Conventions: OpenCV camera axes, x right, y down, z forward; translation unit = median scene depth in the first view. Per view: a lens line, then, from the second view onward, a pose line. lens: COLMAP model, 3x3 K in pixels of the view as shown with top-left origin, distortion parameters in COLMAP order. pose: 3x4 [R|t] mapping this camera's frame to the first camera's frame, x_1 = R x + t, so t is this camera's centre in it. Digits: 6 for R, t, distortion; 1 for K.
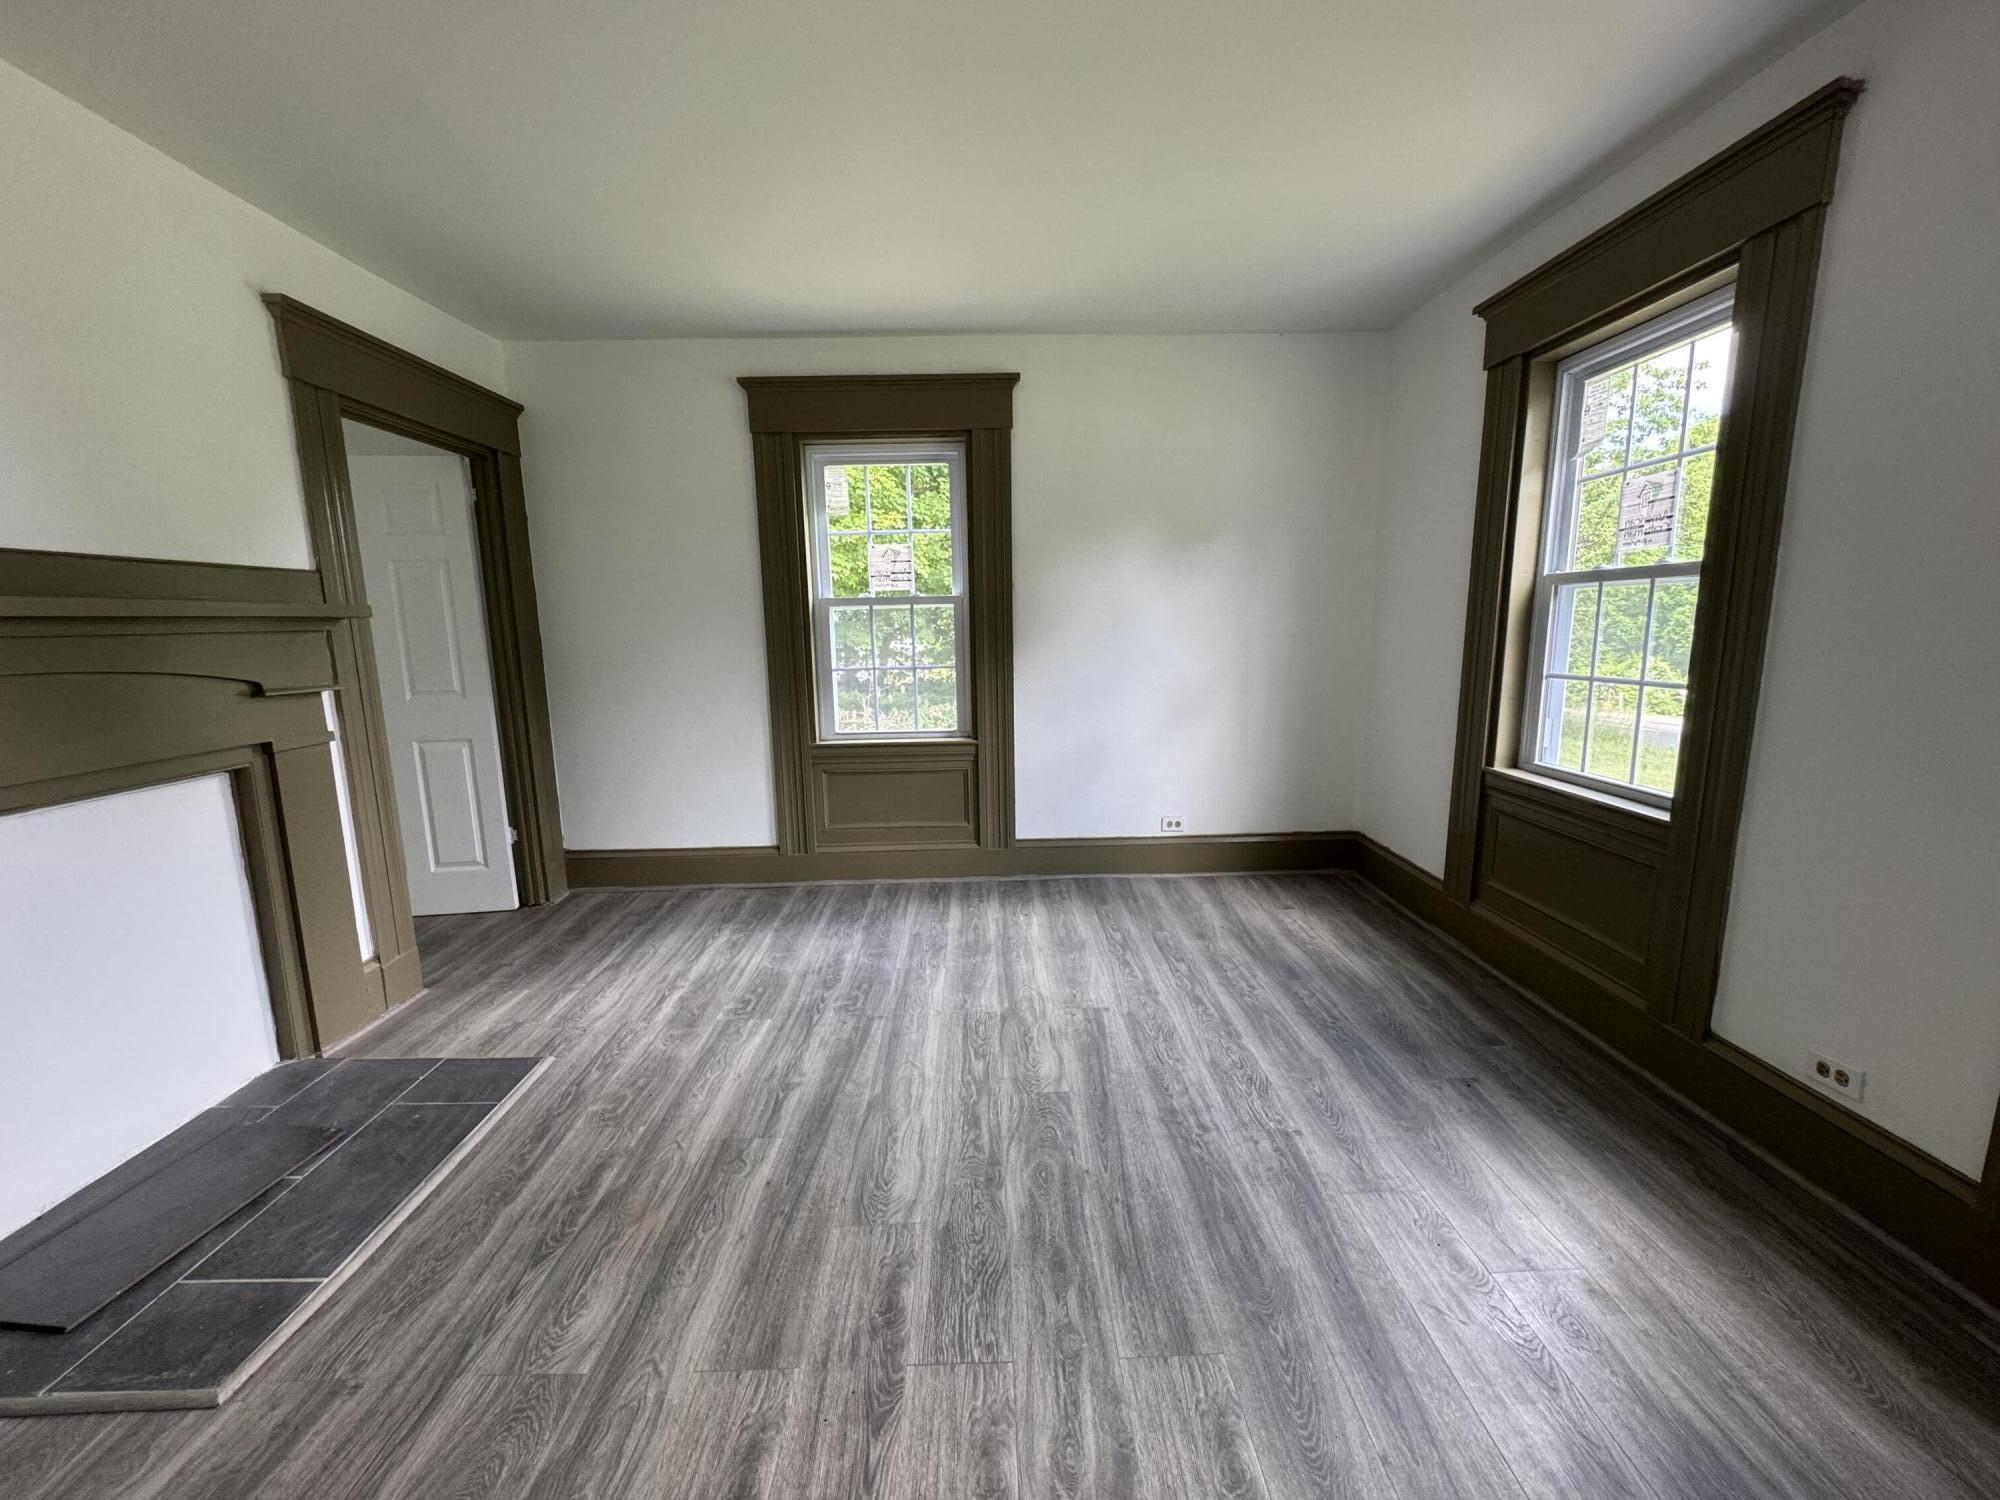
lens RADIAL K [[786.7, 0, 1006.8], [0, 786.7, 749.6], [0, 0, 1]] dist [-0.005886, 0.000040]
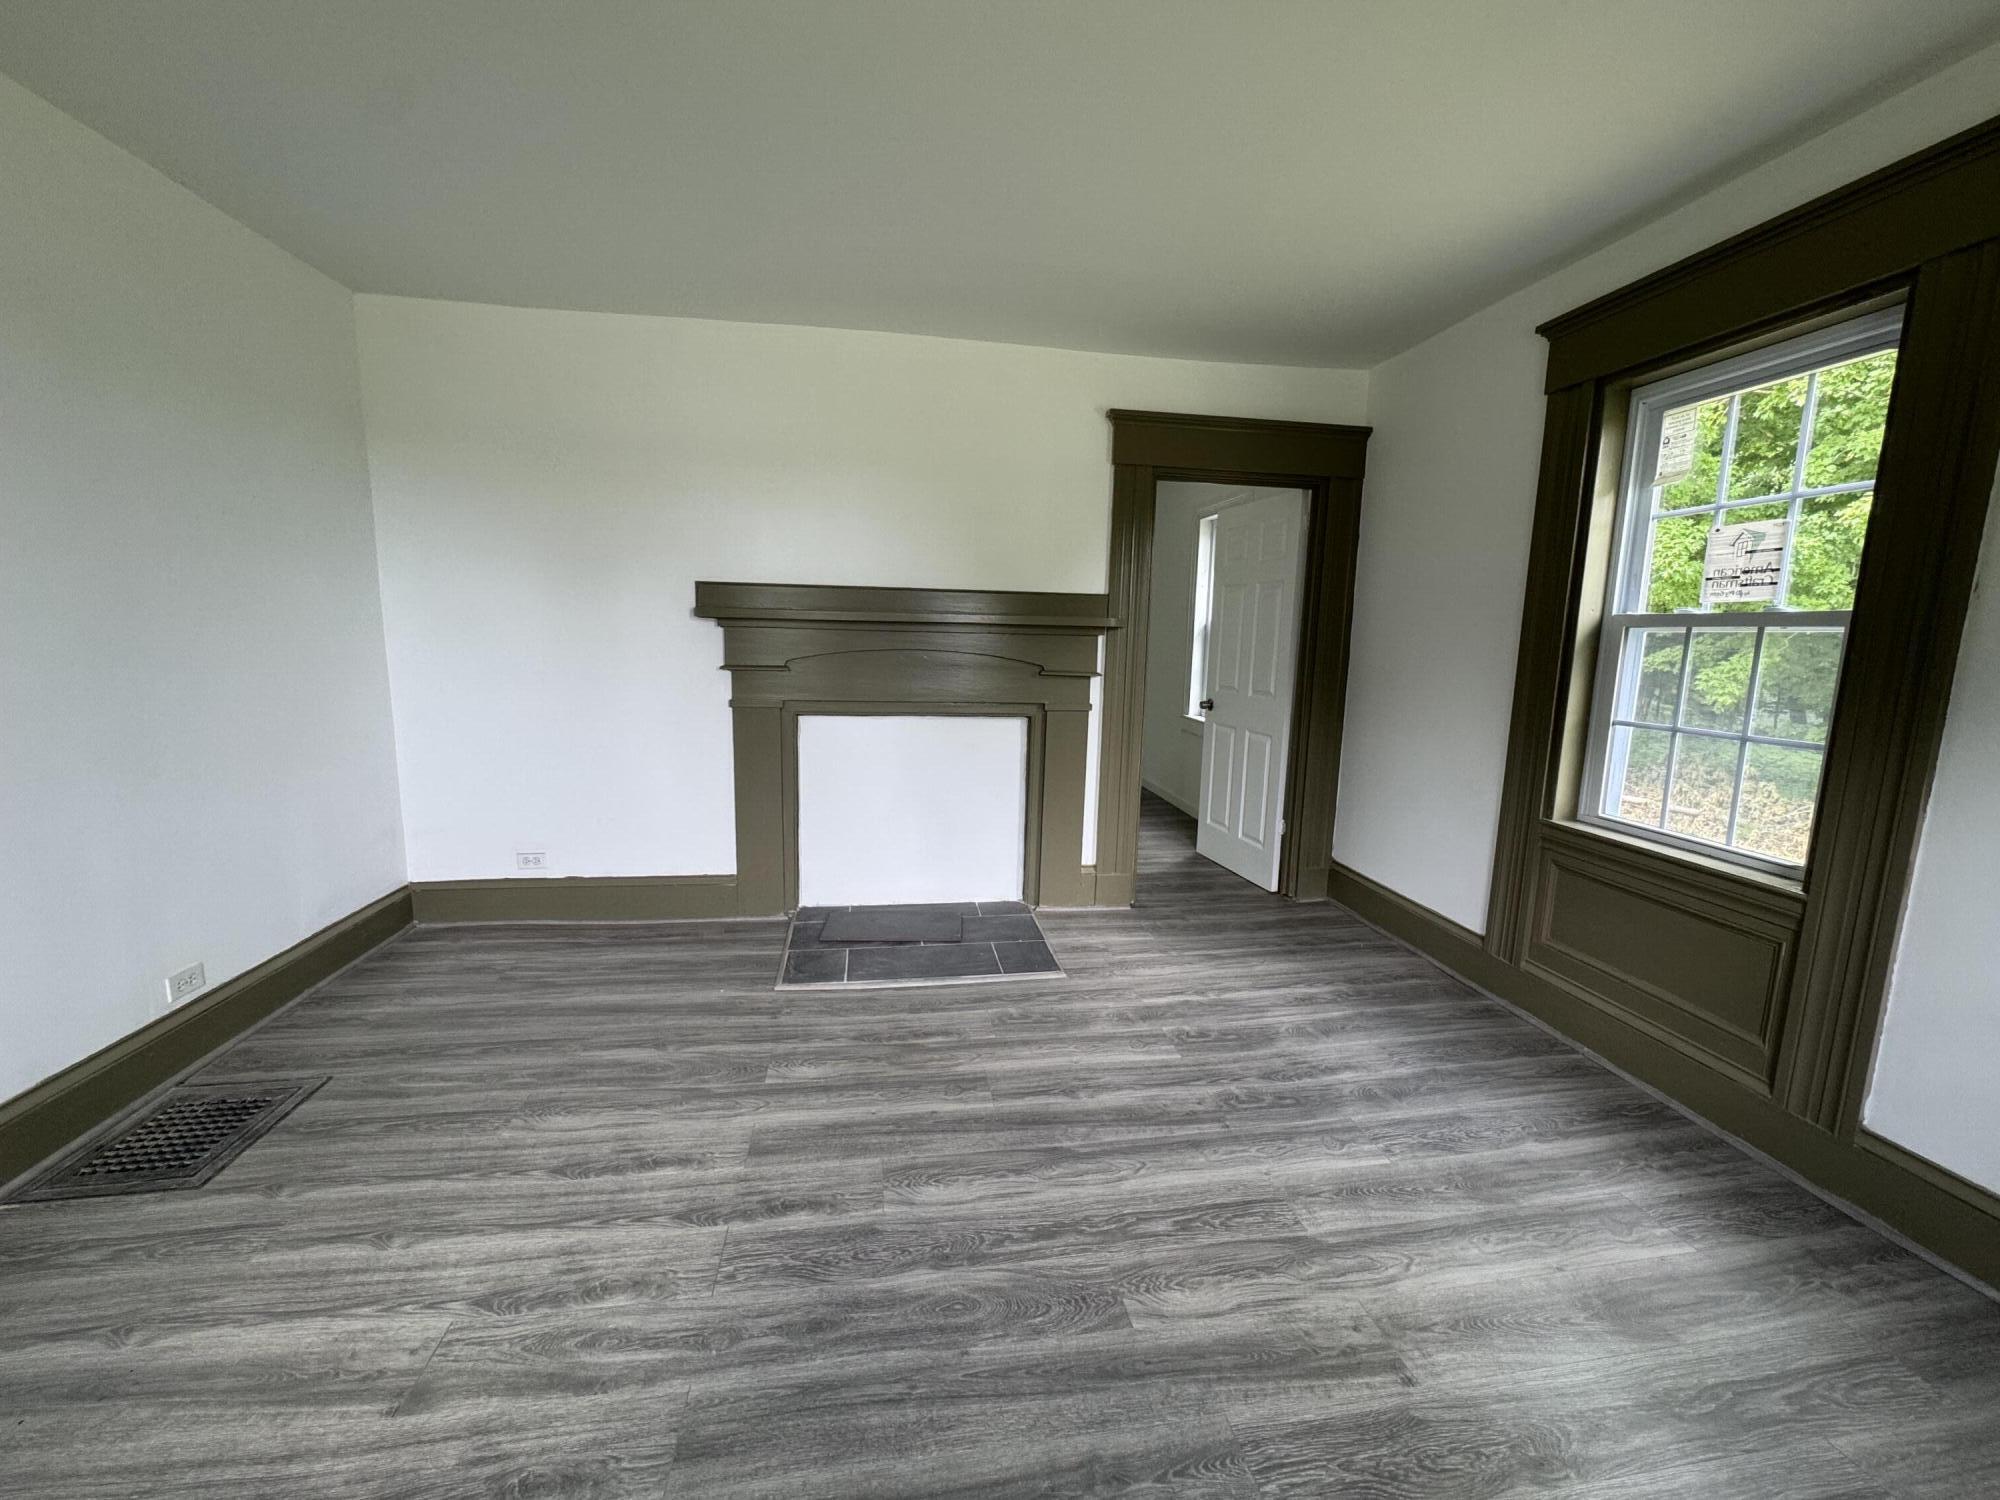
lens RADIAL K [[786.7, 0, 986.6], [0, 786.7, 748.3], [0, 0, 1]] dist [-0.005886, 0.000040]
pose [[0.132976, 0.167653, -0.976837, 0.583803], [-0.189472, 0.971712, 0.140981, -0.117433], [0.972840, 0.166336, 0.160980, 0.615081]]
